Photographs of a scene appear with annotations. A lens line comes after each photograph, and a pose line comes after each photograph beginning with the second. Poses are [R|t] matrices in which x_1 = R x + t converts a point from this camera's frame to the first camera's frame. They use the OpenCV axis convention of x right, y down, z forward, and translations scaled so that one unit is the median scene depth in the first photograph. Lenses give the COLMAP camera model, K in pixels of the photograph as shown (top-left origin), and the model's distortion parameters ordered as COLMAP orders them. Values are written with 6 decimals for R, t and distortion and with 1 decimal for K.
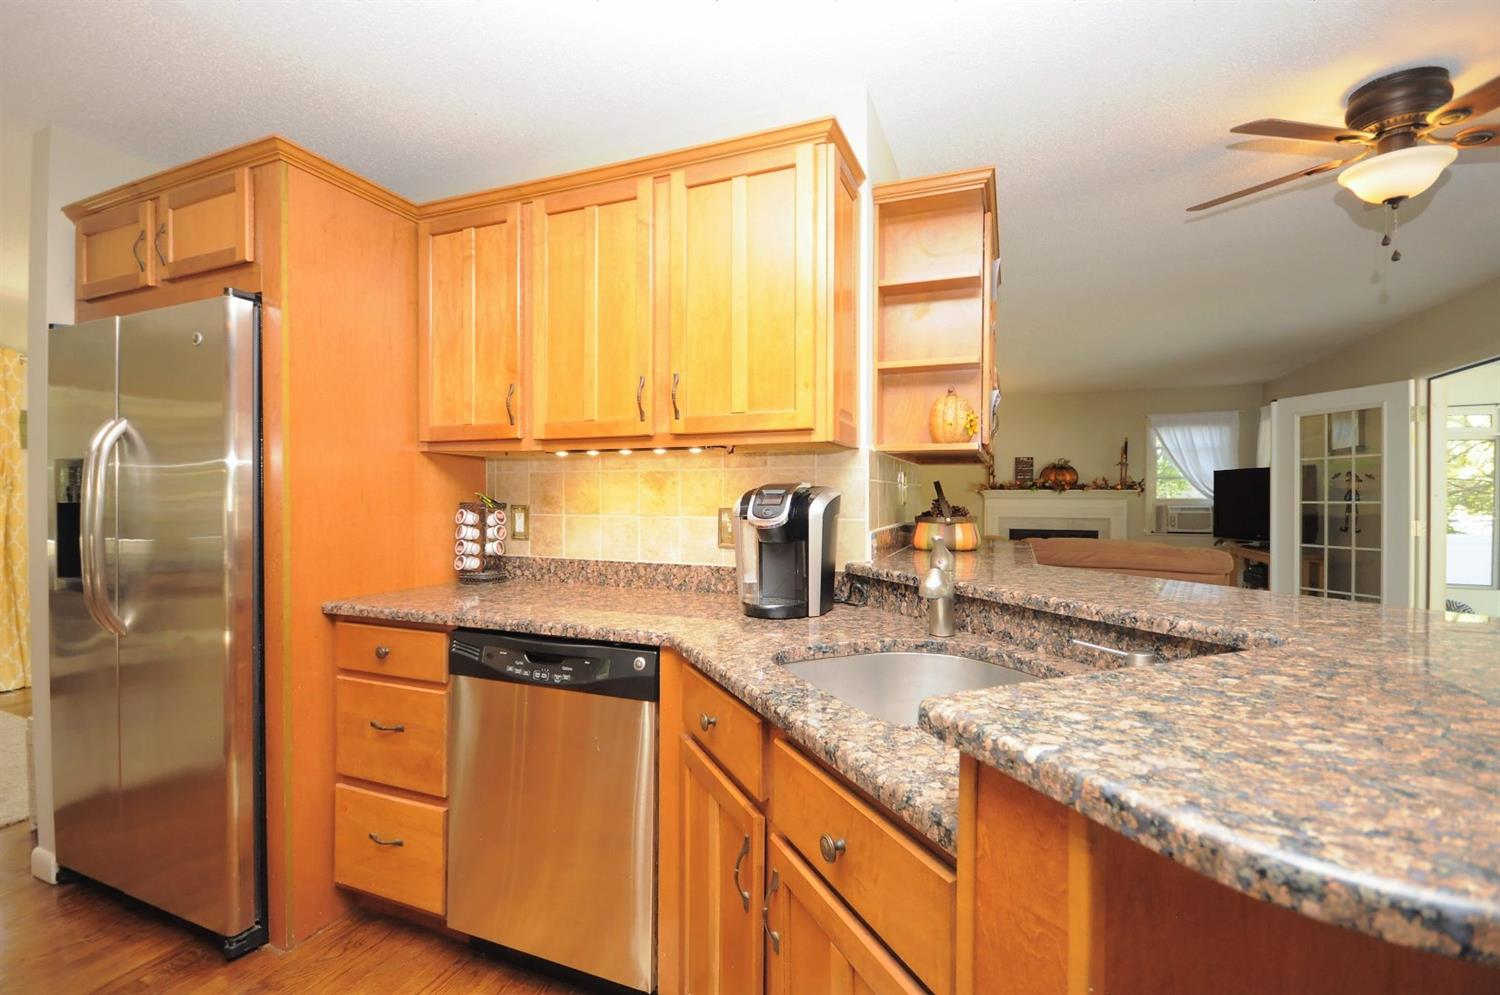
lens RADIAL K [[662.2, 0, 748.0], [0, 662.2, 501.3], [0, 0, 1]] dist [-0.000524, 0.000127]
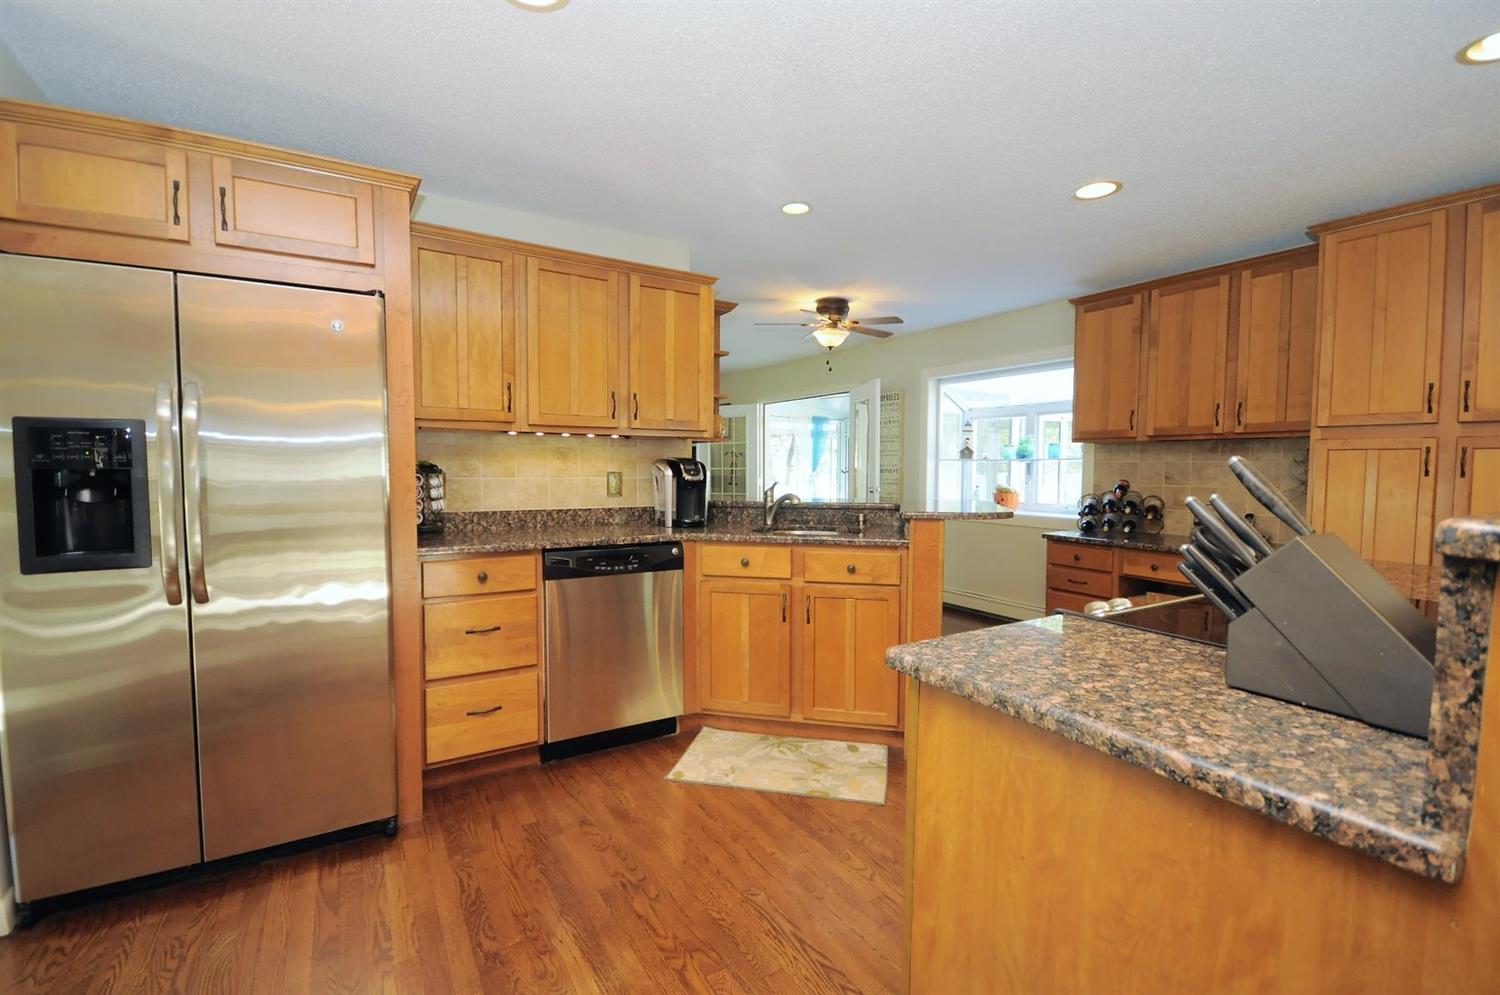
lens RADIAL K [[654.5, 0, 747.2], [0, 654.5, 502.6], [0, 0, 1]] dist [0.008423, -0.012119]
pose [[0.595937, -0.043439, 0.801855, -0.496023], [0.001562, 0.998597, 0.052936, 0.000528], [-0.803030, -0.030295, 0.595169, -0.097106]]
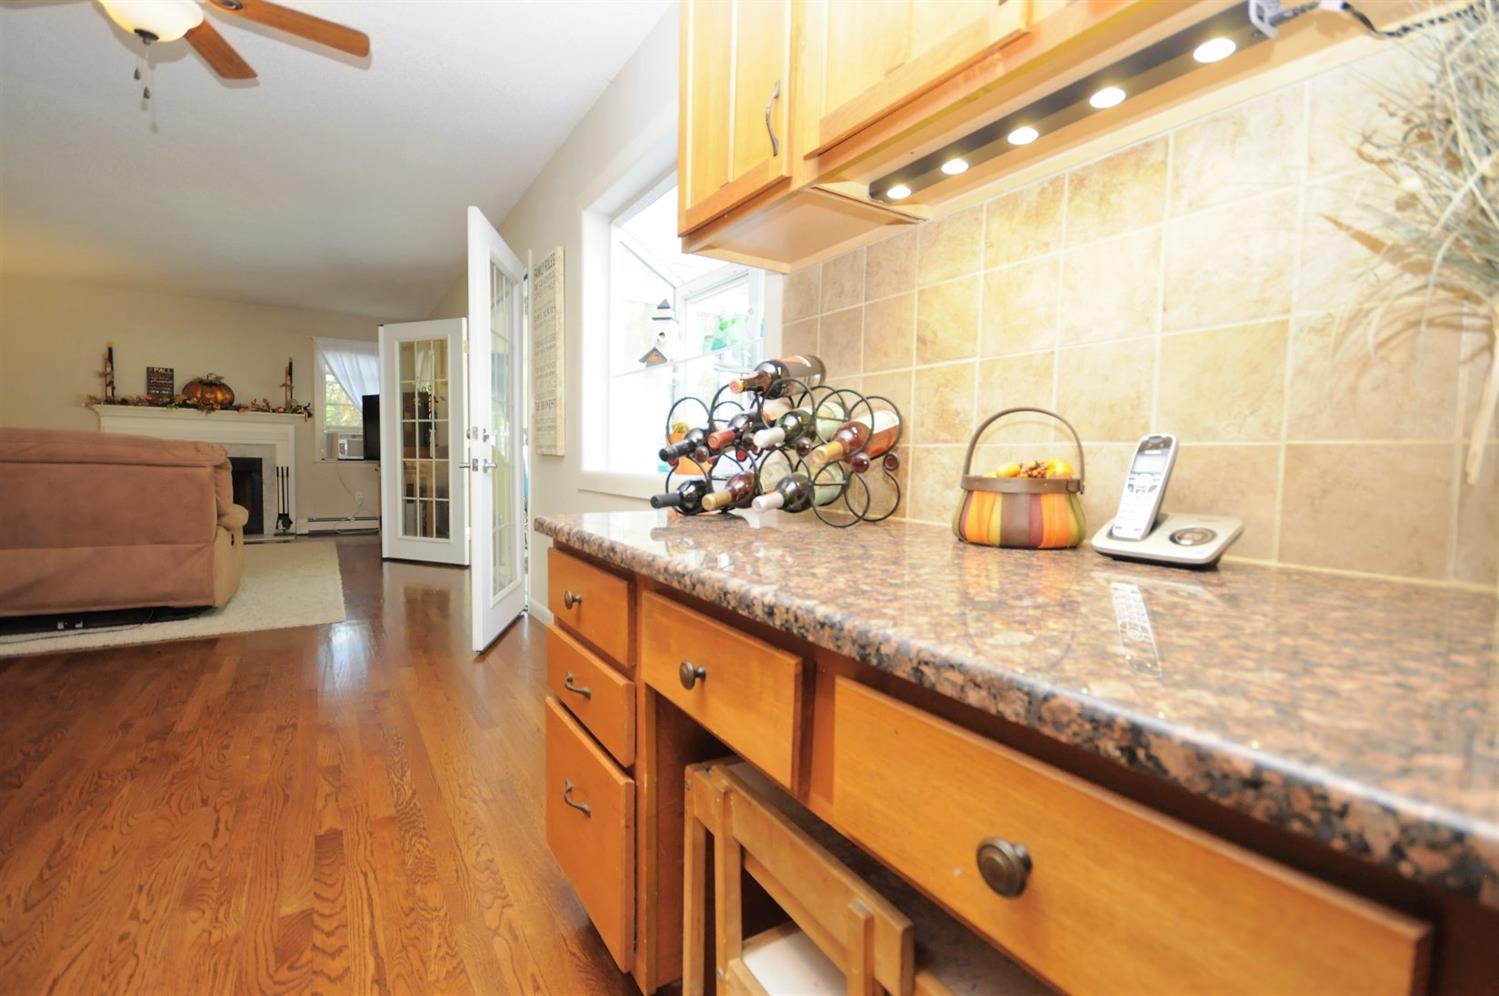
lens RADIAL K [[663.5, 0, 747.7], [0, 663.5, 503.4], [0, 0, 1]] dist [0.013899, -0.011278]
pose [[0.585081, -0.040544, 0.809961, 0.276667], [-0.015537, 0.998006, 0.061181, 0.064629], [-0.810826, -0.048381, 0.583284, -0.130132]]
